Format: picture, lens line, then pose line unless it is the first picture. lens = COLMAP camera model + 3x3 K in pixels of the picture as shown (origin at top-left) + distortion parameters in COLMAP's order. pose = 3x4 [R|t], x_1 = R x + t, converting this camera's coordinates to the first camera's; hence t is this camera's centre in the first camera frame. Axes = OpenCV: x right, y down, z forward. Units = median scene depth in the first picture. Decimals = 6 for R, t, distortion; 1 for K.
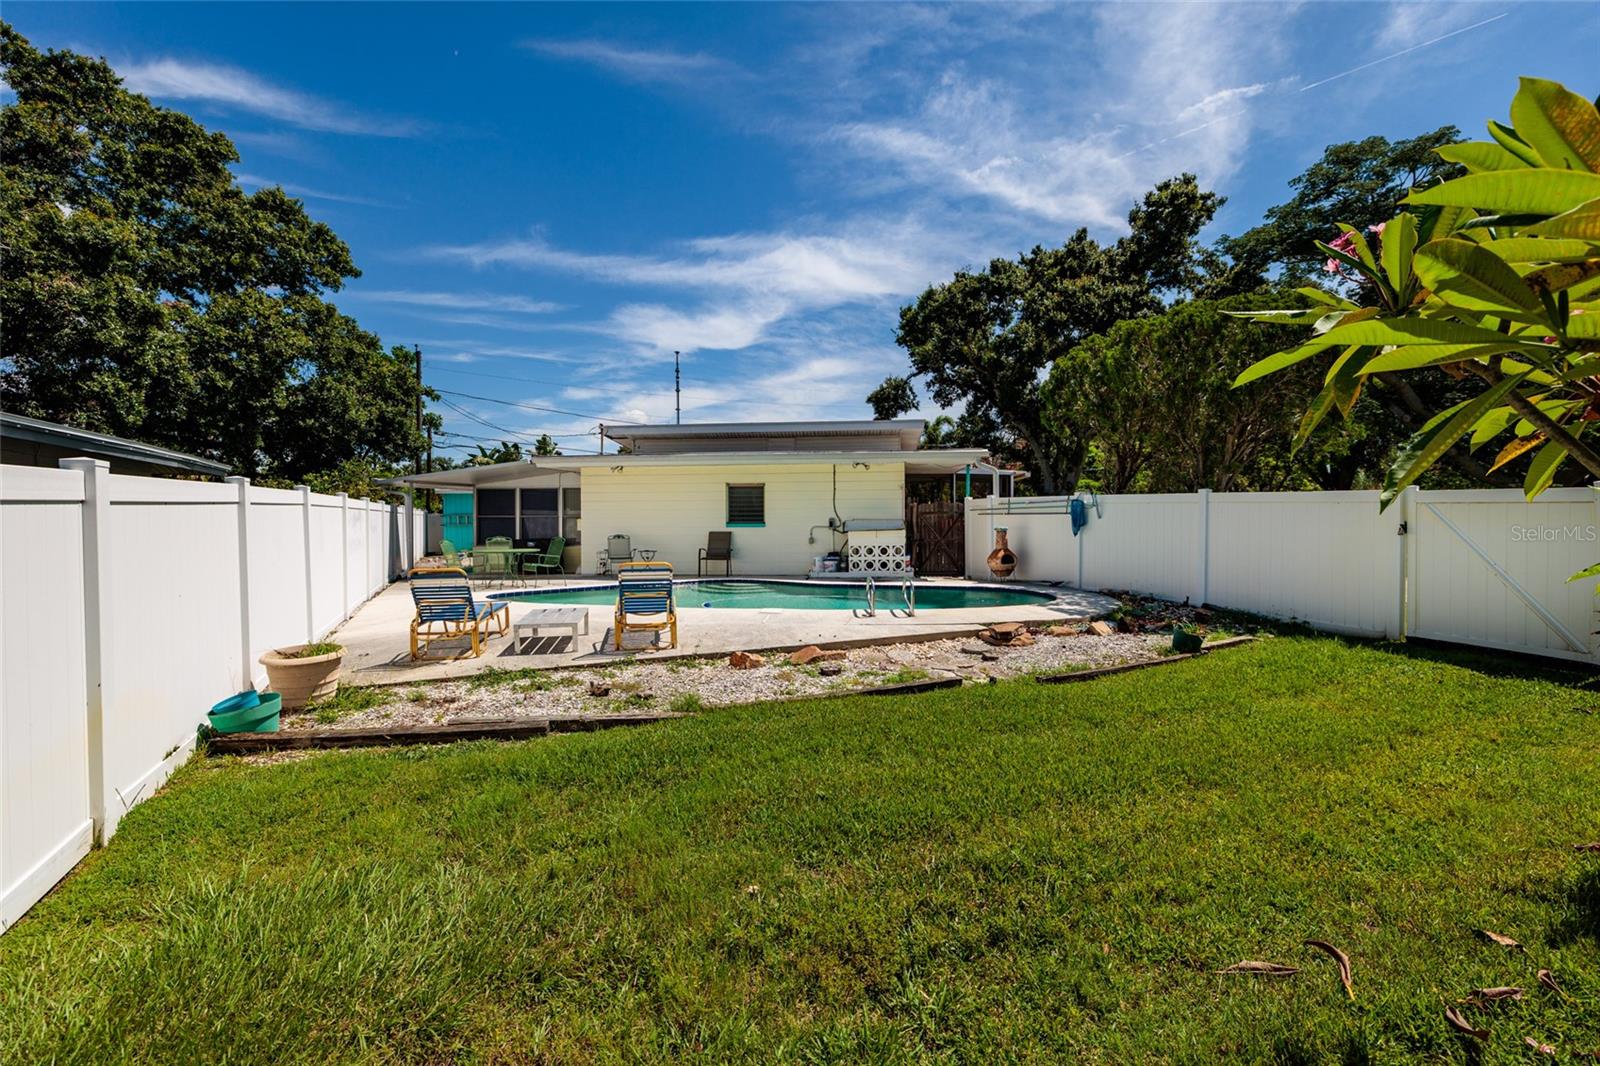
lens RADIAL K [[689.6, 0, 803.6], [0, 689.6, 529.9], [0, 0, 1]] dist [0.012722, 0.000269]
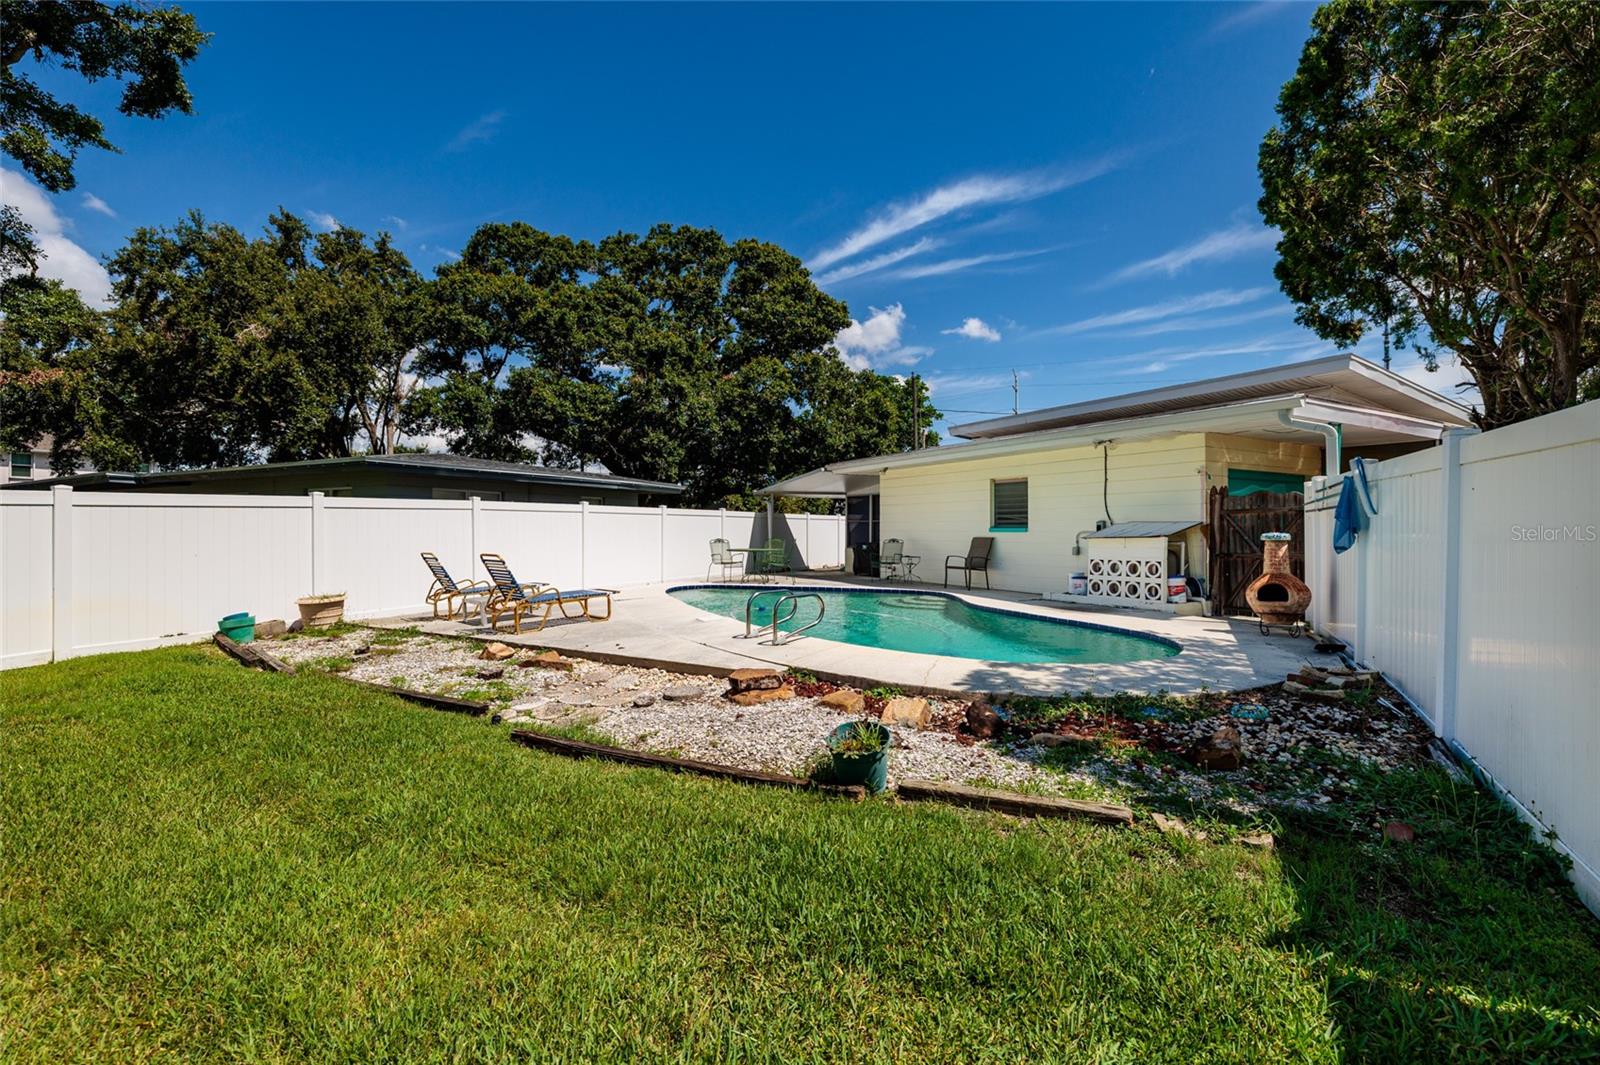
lens RADIAL K [[689.6, 0, 802.1], [0, 689.6, 532.4], [0, 0, 1]] dist [0.012722, 0.000269]
pose [[0.595976, 0.007641, -0.802966, 0.446116], [-0.010236, 0.999946, 0.001918, -0.002456], [0.802937, 0.007076, 0.596022, 0.327738]]
